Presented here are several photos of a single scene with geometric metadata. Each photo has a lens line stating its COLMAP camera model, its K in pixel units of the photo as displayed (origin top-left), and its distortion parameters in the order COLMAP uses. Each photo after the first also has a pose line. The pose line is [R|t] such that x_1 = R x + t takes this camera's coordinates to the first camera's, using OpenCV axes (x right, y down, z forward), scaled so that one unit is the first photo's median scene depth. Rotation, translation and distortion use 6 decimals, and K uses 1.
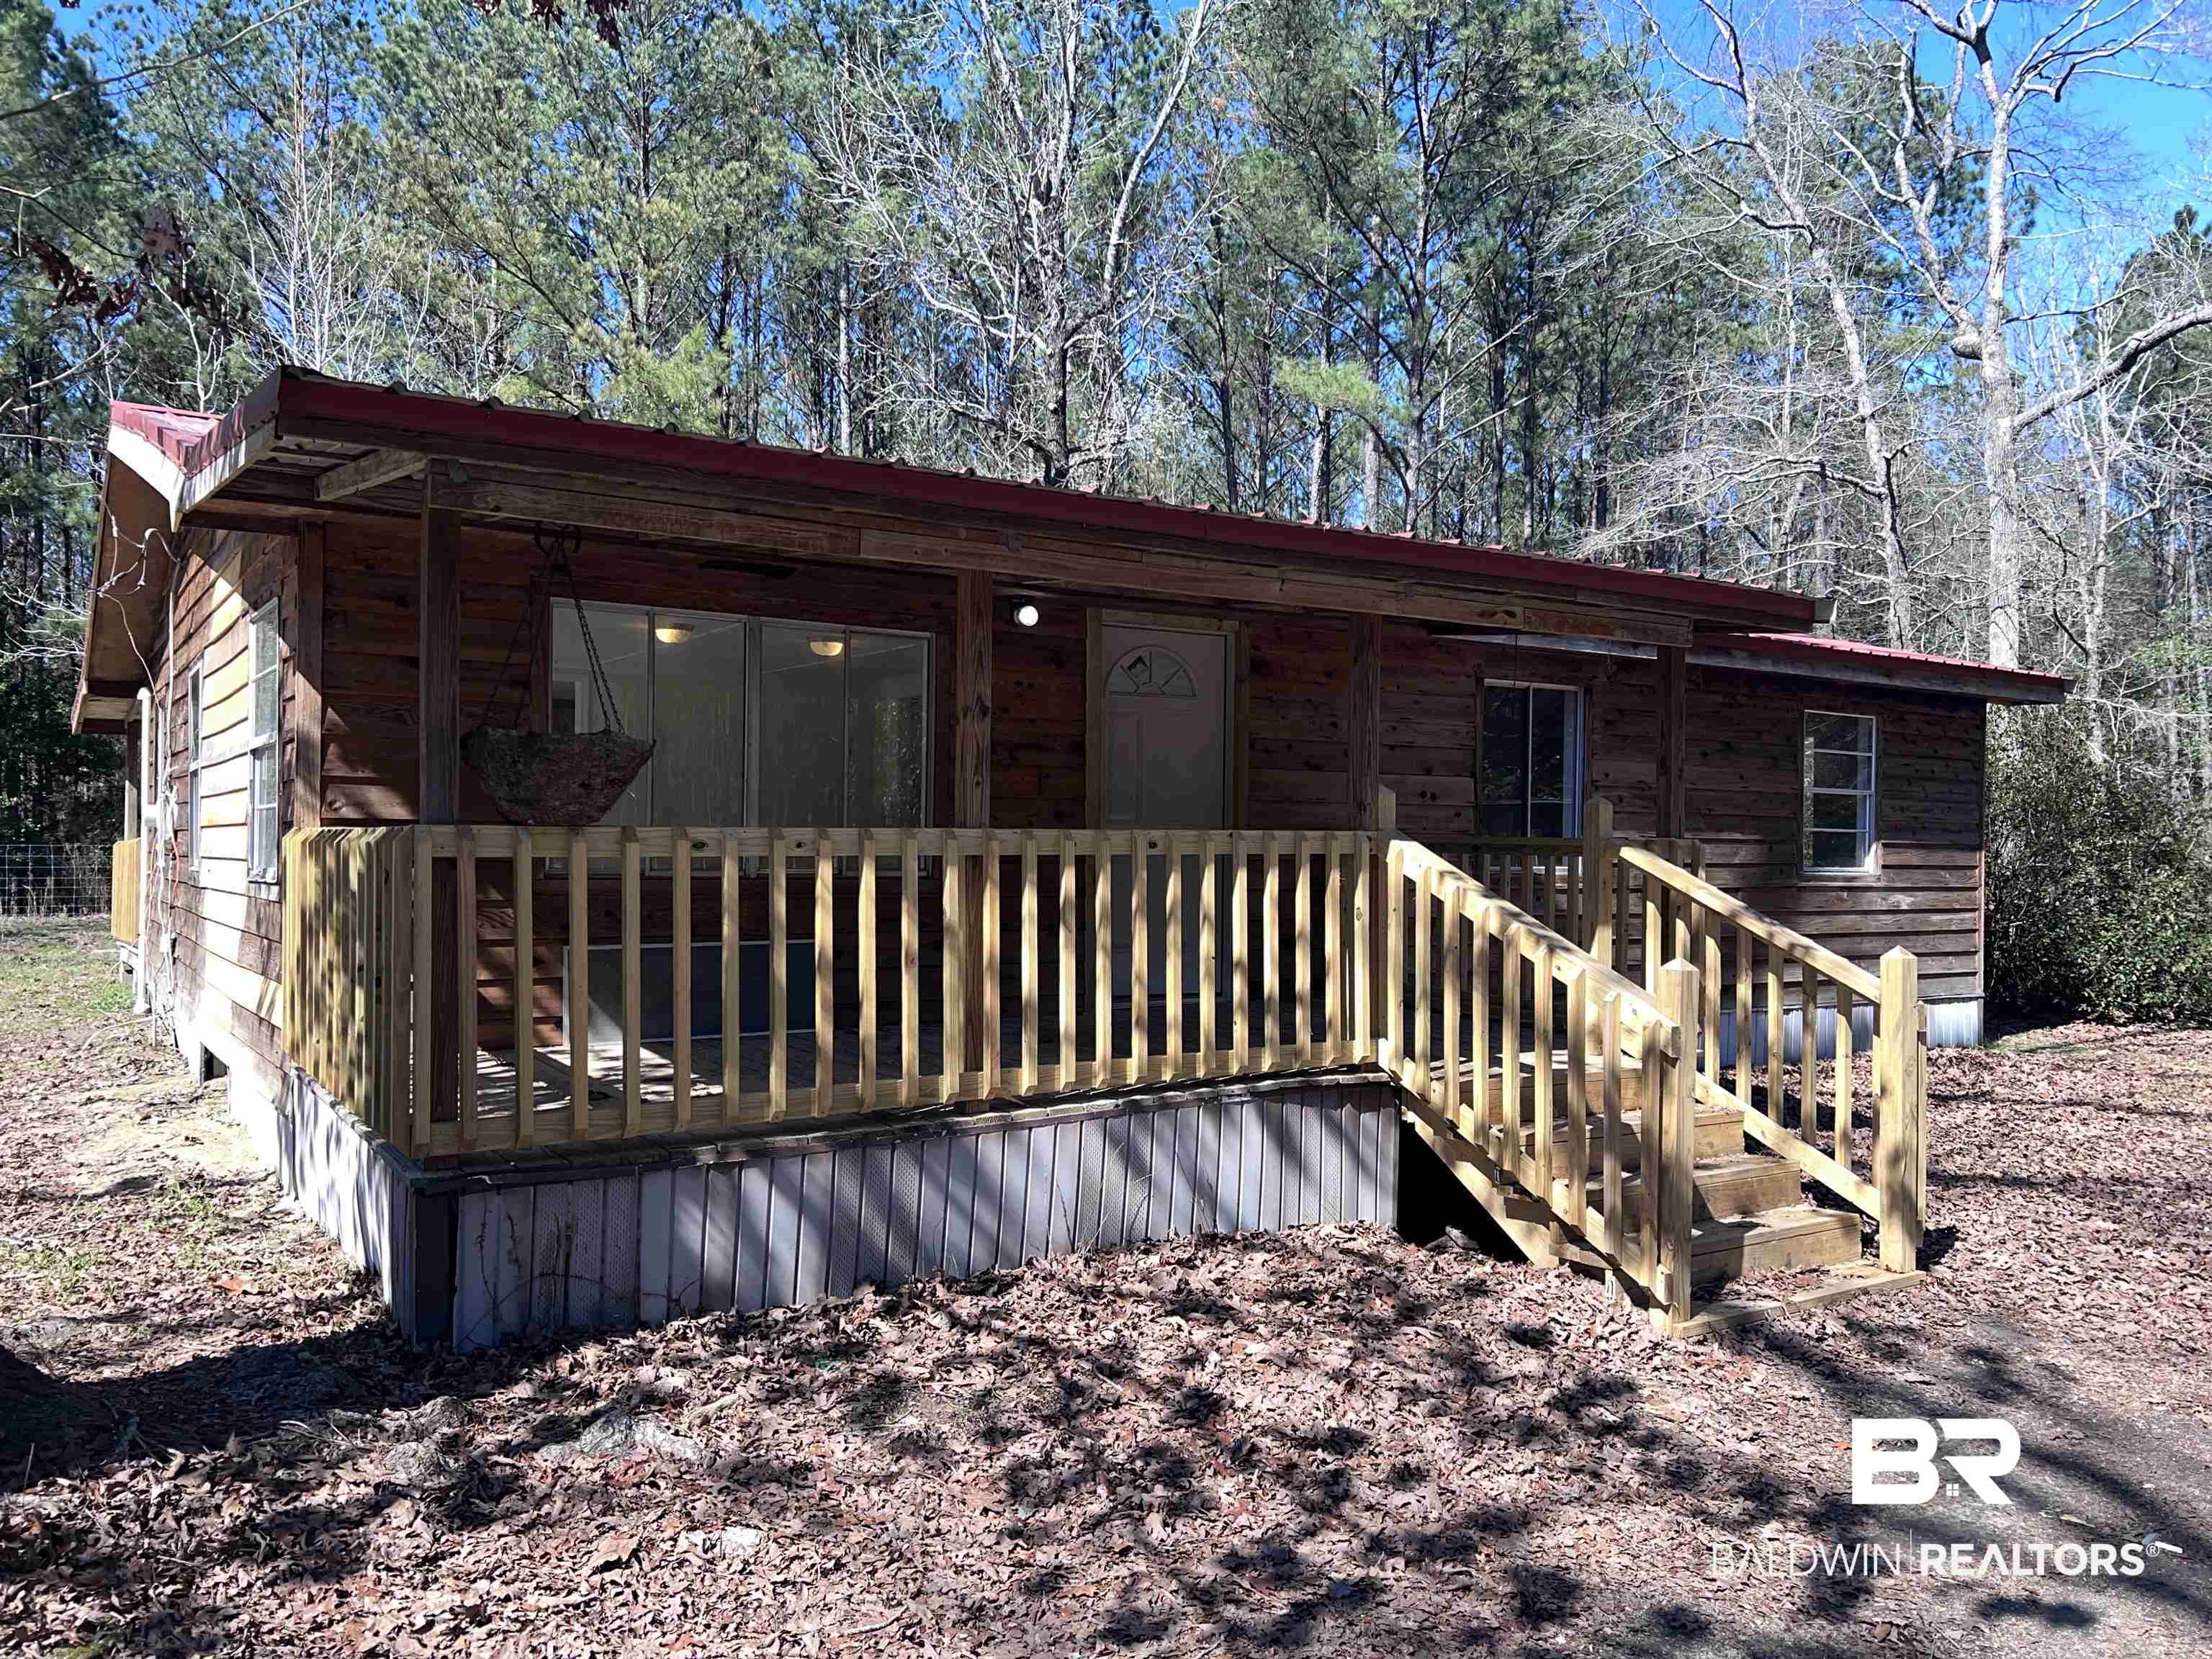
lens RADIAL K [[1708.1, 0, 1107.7], [0, 1708.1, 832.2], [0, 0, 1]] dist [0.057645, -0.000417]
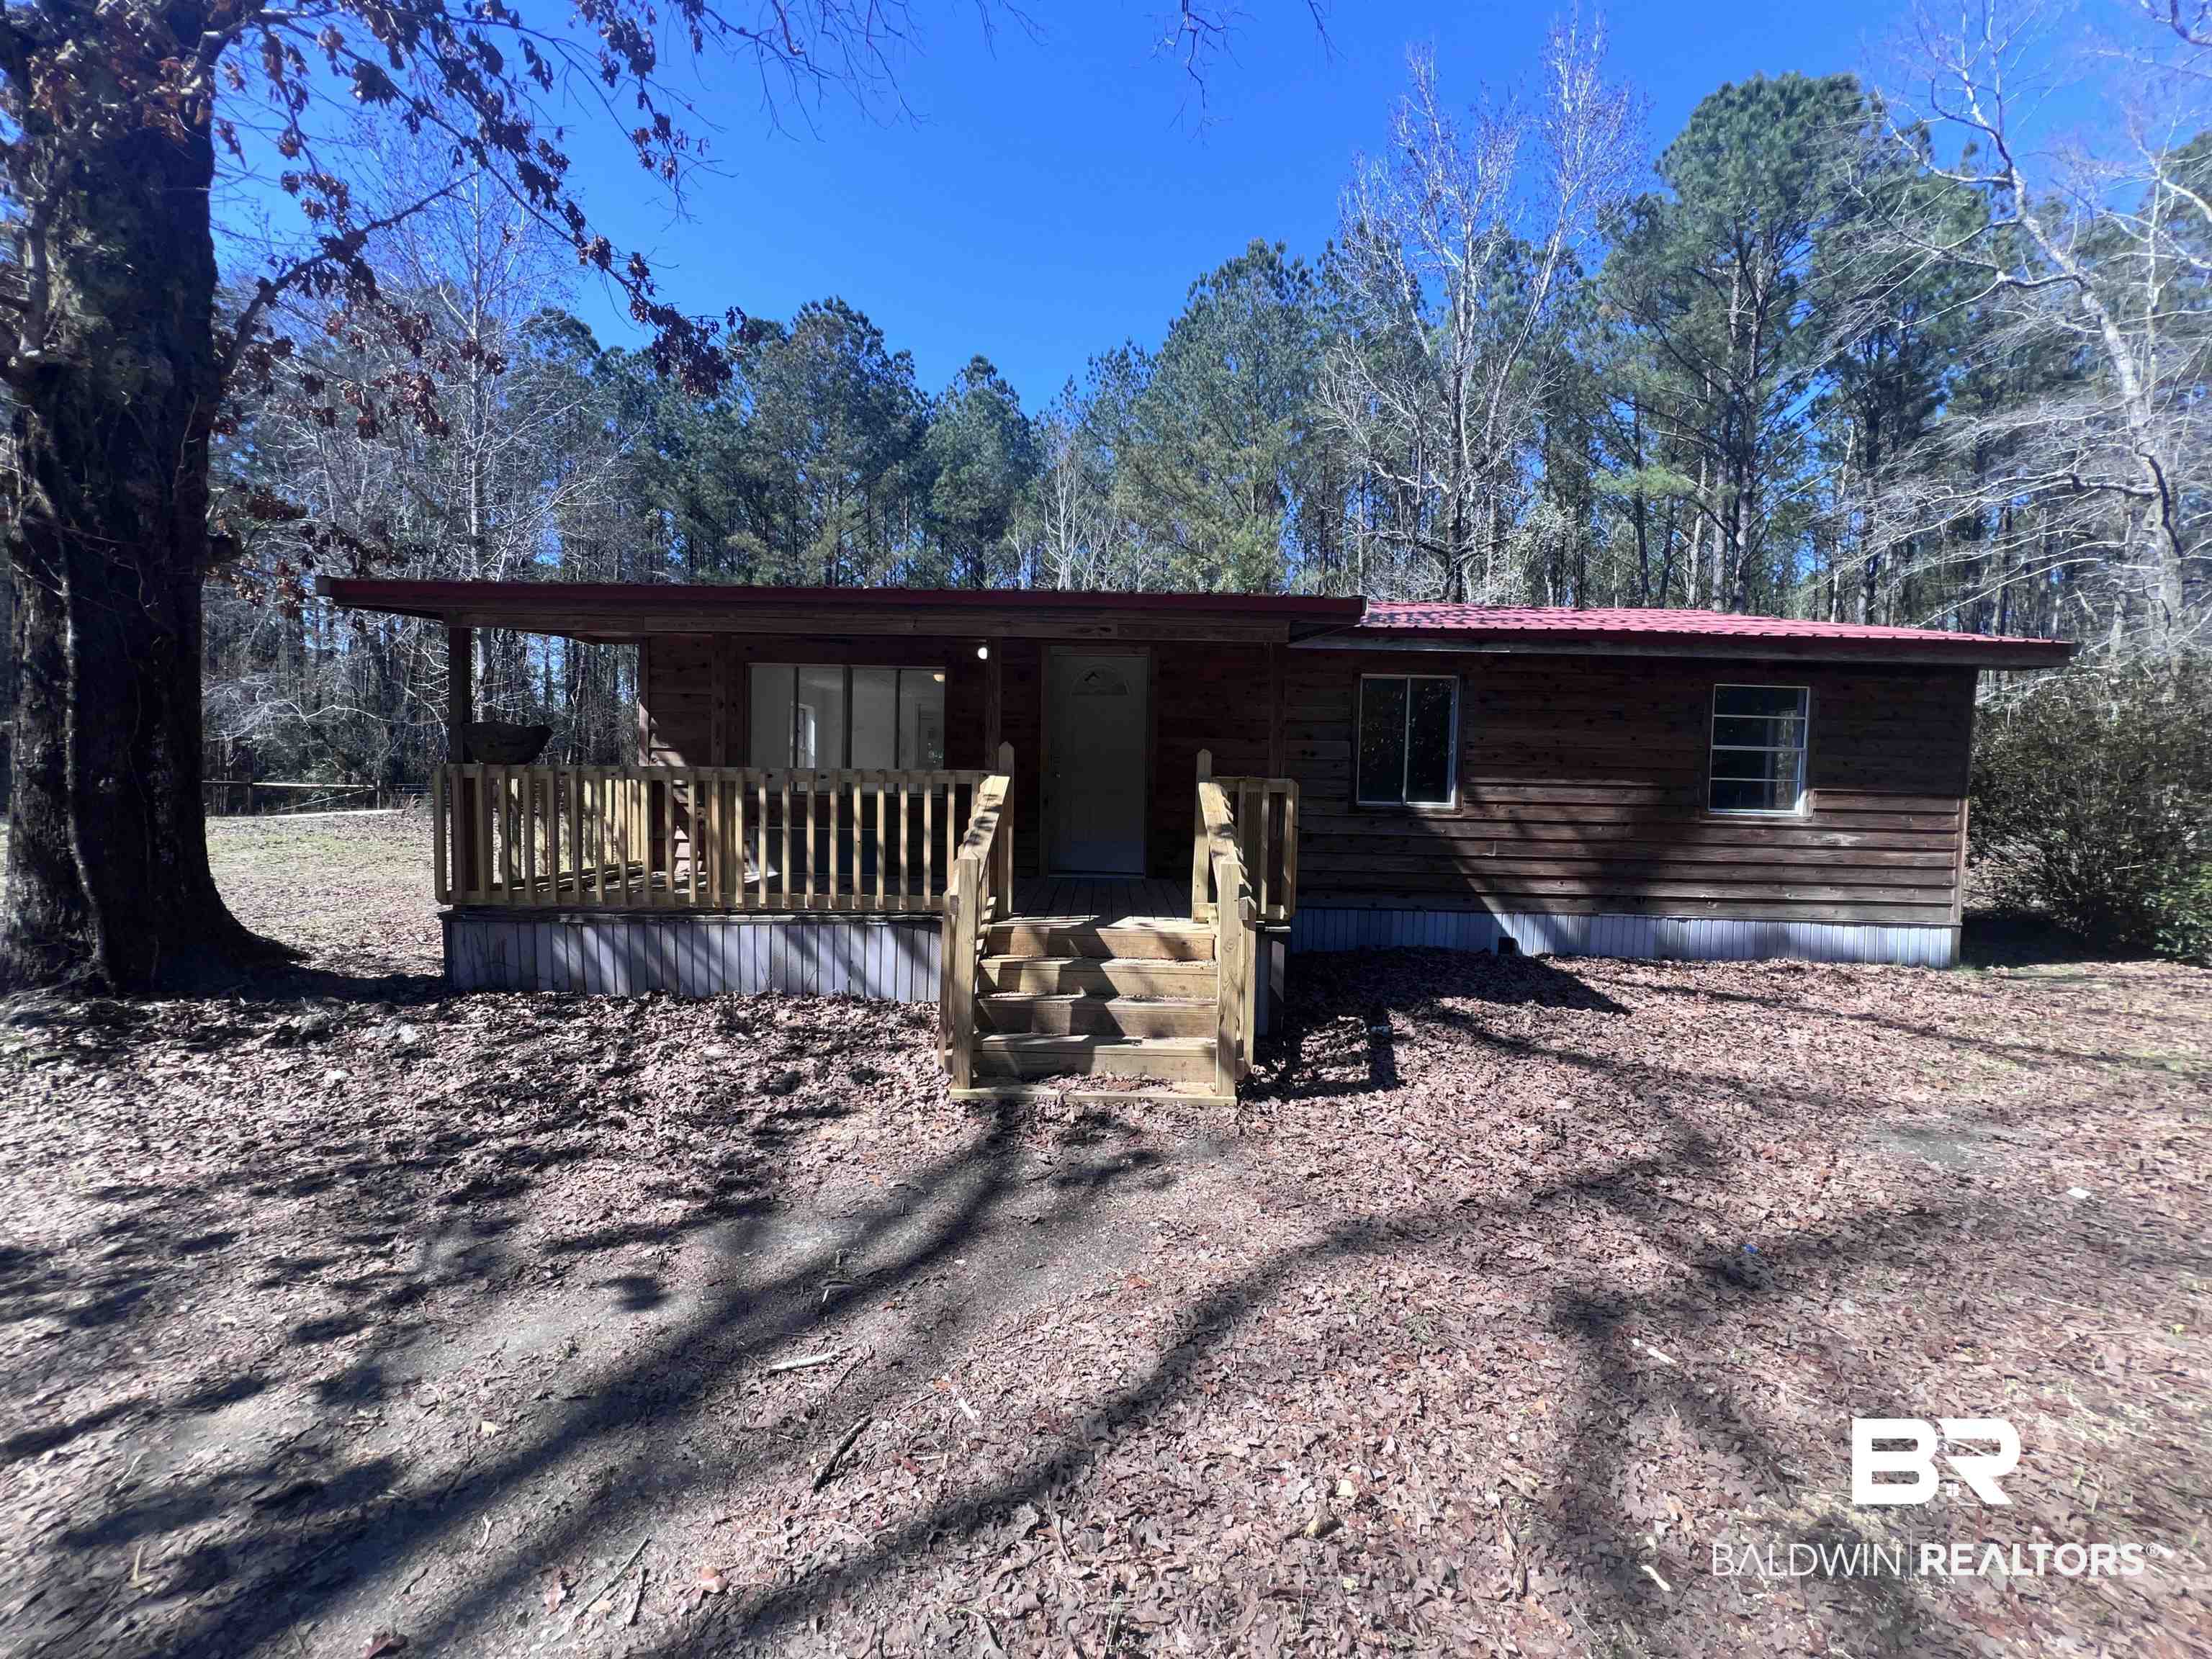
lens RADIAL K [[880.1, 0, 1106.4], [0, 880.1, 834.8], [0, 0, 1]] dist [-0.001992, 0.000010]
pose [[0.812371, 0.030896, -0.582322, 0.826334], [-0.005363, 0.998949, 0.045519, 0.024257], [0.583116, -0.033855, 0.811683, 0.430384]]
